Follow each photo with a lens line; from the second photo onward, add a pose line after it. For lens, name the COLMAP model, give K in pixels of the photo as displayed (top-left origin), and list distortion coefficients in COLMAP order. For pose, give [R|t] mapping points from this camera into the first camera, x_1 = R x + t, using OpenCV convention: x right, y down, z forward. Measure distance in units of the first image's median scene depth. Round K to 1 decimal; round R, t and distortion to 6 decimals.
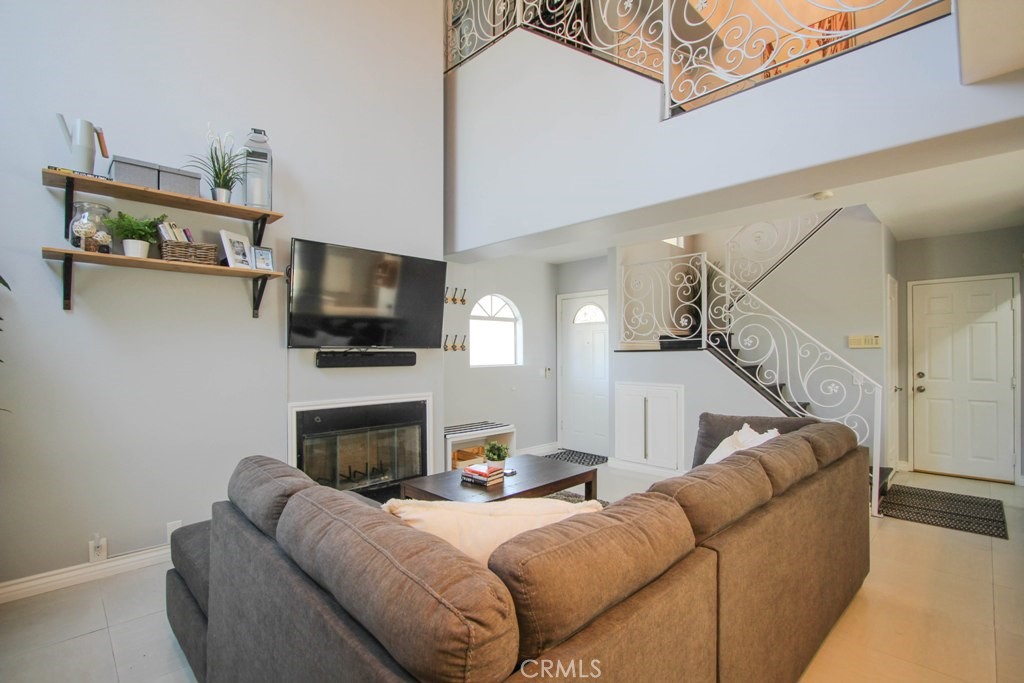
lens RADIAL K [[471.8, 0, 512.7], [0, 471.8, 351.5], [0, 0, 1]] dist [-0.017916, 0.002938]
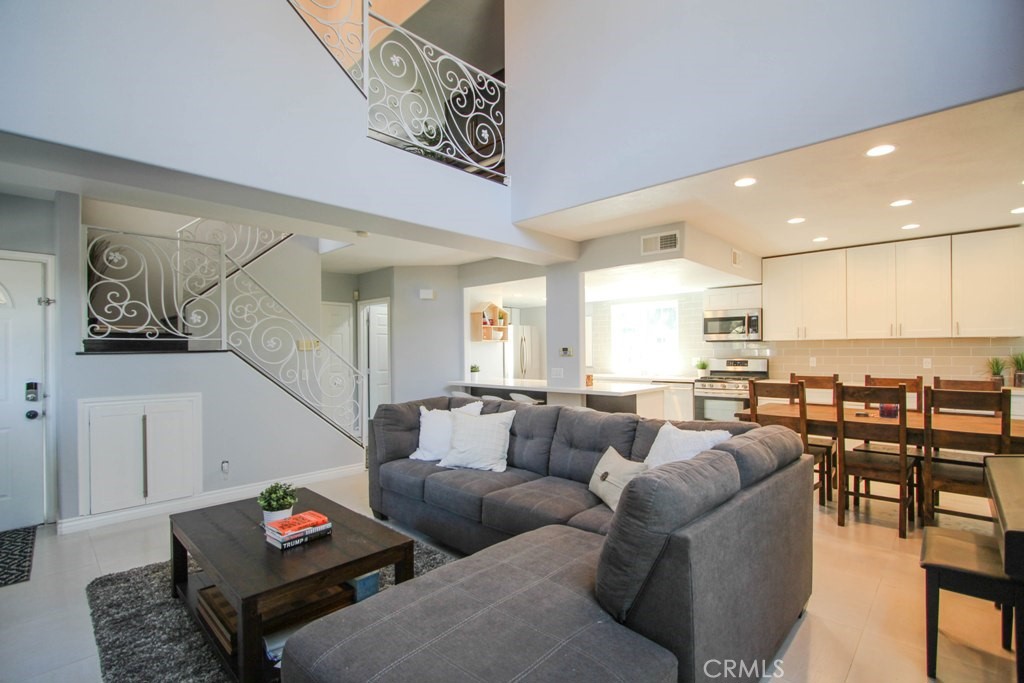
lens RADIAL K [[471.8, 0, 511.8], [0, 471.8, 350.1], [0, 0, 1]] dist [-0.017916, 0.002938]
pose [[-0.026857, 0.006608, 0.999617, -0.565649], [0.006142, 0.999960, -0.006445, 0.003418], [-0.999620, 0.005966, -0.026897, 0.523103]]
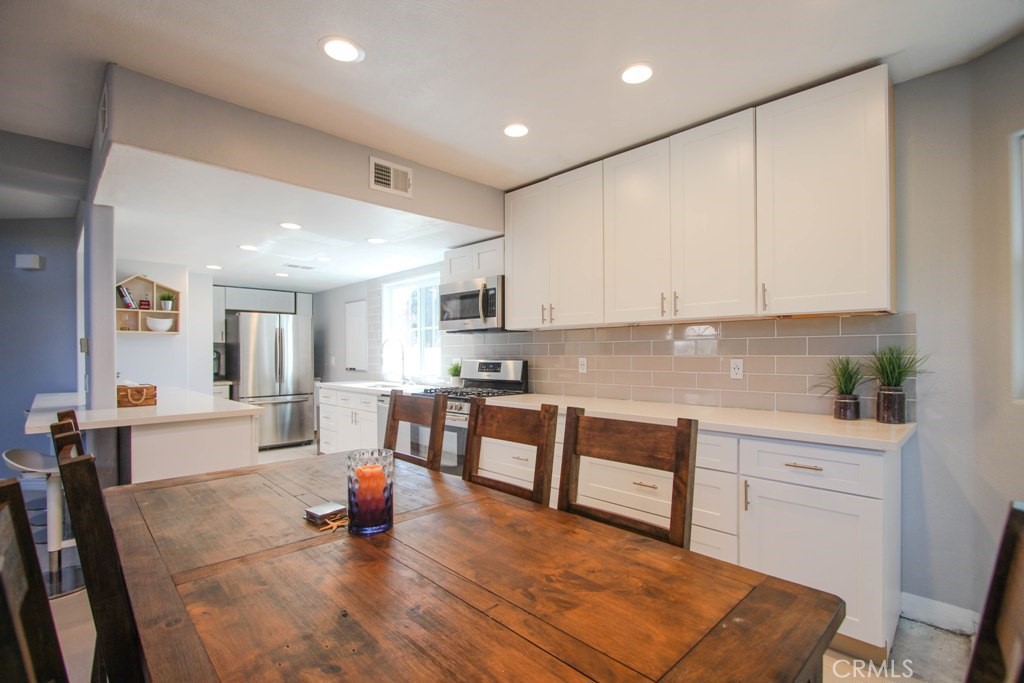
lens RADIAL K [[471.8, 0, 509.3], [0, 471.8, 349.5], [0, 0, 1]] dist [-0.017916, 0.002938]
pose [[0.008497, 0.010844, 0.999905, -0.012719], [0.004555, 0.999930, -0.010883, 0.015678], [-0.999954, 0.004647, 0.008447, -0.298987]]
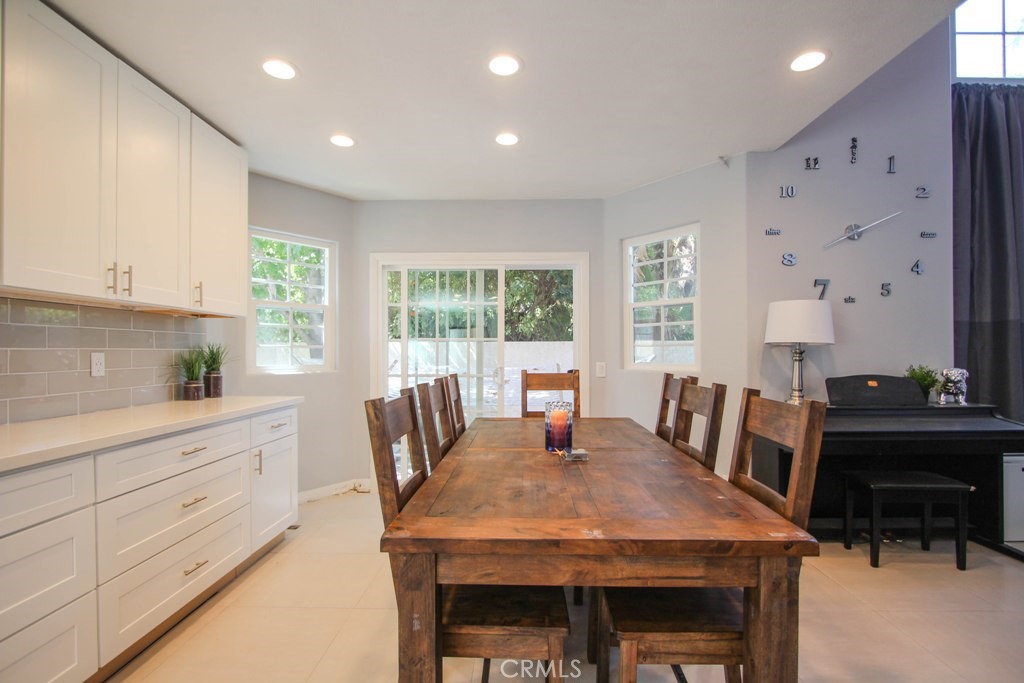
lens RADIAL K [[471.8, 0, 513.7], [0, 471.8, 349.6], [0, 0, 1]] dist [-0.017916, 0.002938]
pose [[-0.717890, 0.006897, -0.696122, 0.662287], [0.008776, 0.999961, 0.000857, 0.022627], [0.696101, -0.005494, -0.717923, 0.115446]]
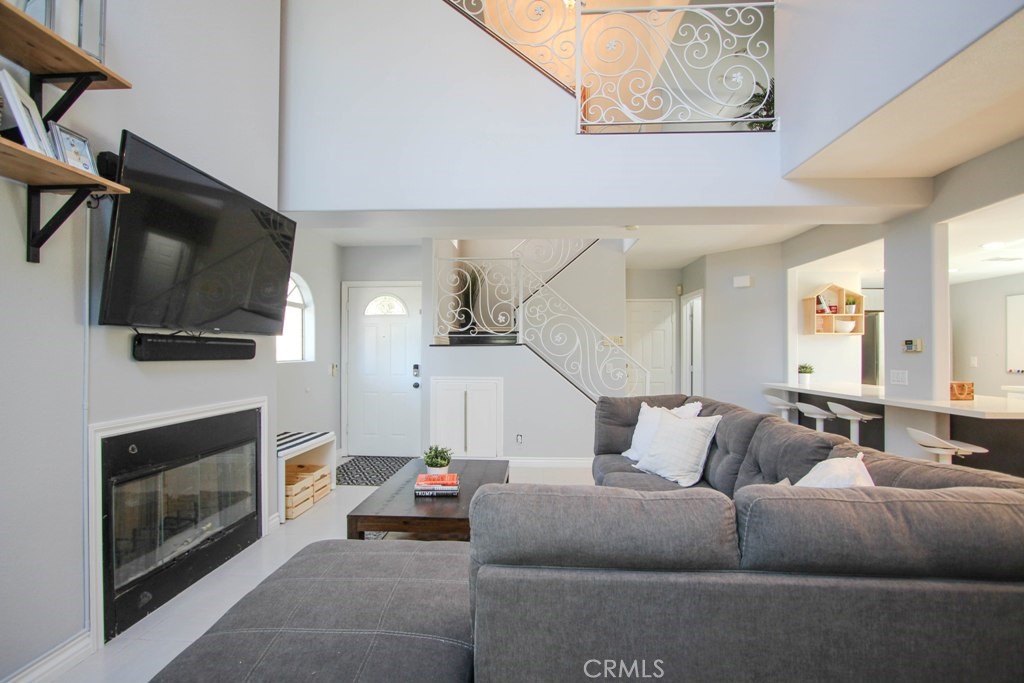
lens RADIAL K [[471.8, 0, 514.3], [0, 471.8, 351.8], [0, 0, 1]] dist [-0.017916, 0.002938]
pose [[0.734741, 0.008090, 0.678300, -0.397677], [-0.006989, 0.999966, -0.004356, 0.019314], [-0.678312, -0.001540, 0.734772, 0.214742]]
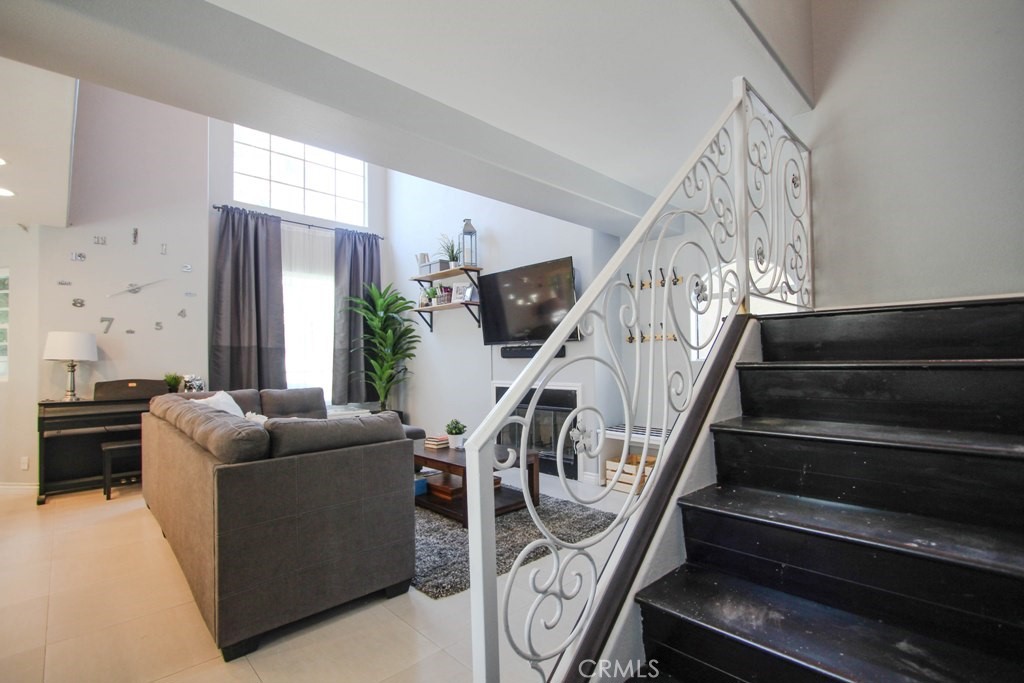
lens RADIAL K [[471.8, 0, 511.7], [0, 471.8, 349.5], [0, 0, 1]] dist [-0.017916, 0.002938]
pose [[-0.014023, -0.017312, -0.999752, 0.894672], [0.017418, 0.999694, -0.017556, 0.029450], [0.999750, -0.017660, -0.013717, 0.896668]]
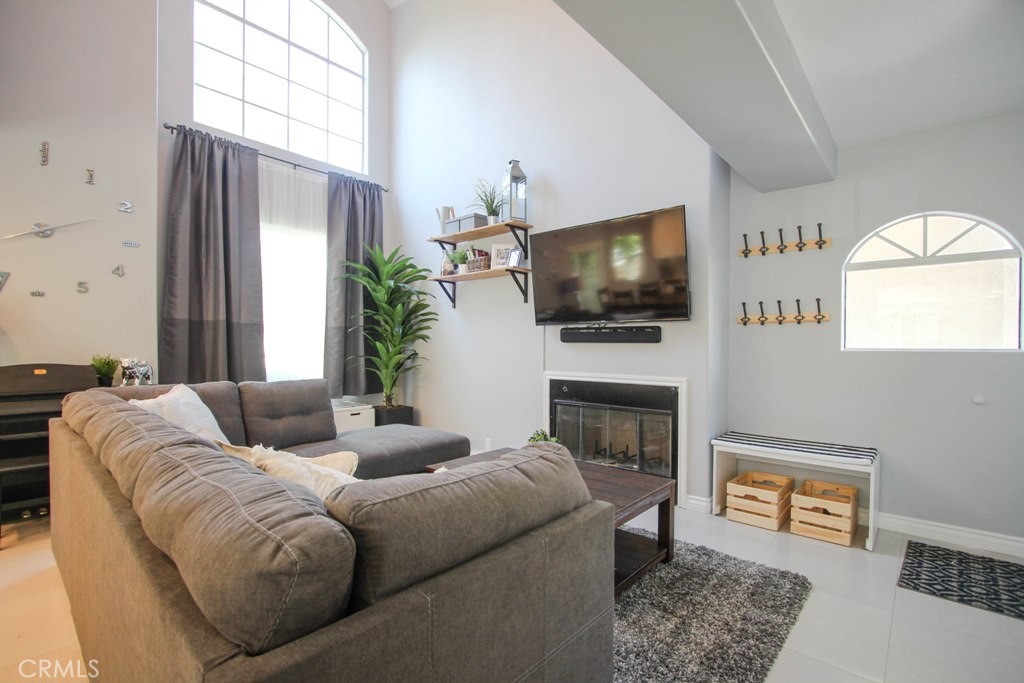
lens RADIAL K [[471.8, 0, 513.7], [0, 471.8, 349.5], [0, 0, 1]] dist [-0.017916, 0.002938]
pose [[0.068086, 0.013918, -0.997582, 0.598376], [-0.000663, 0.999903, 0.013906, 0.030988], [0.997679, -0.000286, 0.068089, 0.691259]]
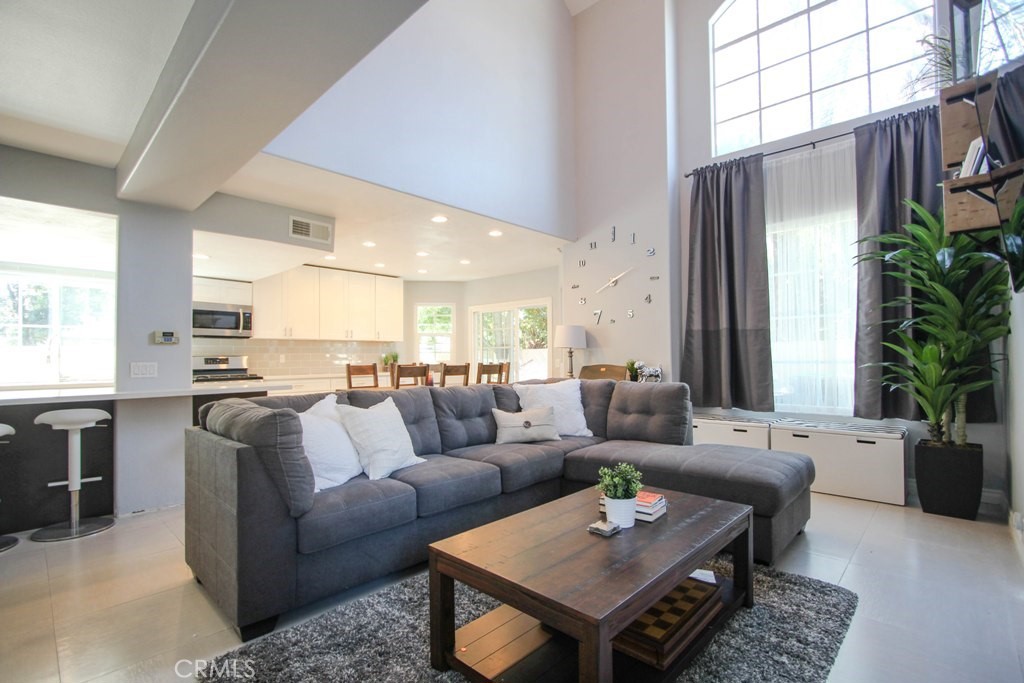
lens RADIAL K [[471.8, 0, 512.4], [0, 471.8, 350.5], [0, 0, 1]] dist [-0.017916, 0.002938]
pose [[-0.999354, 0.013530, -0.033300, 0.087225], [0.014121, 0.999746, -0.017570, 0.046768], [0.033054, -0.018028, -0.999291, 1.210875]]
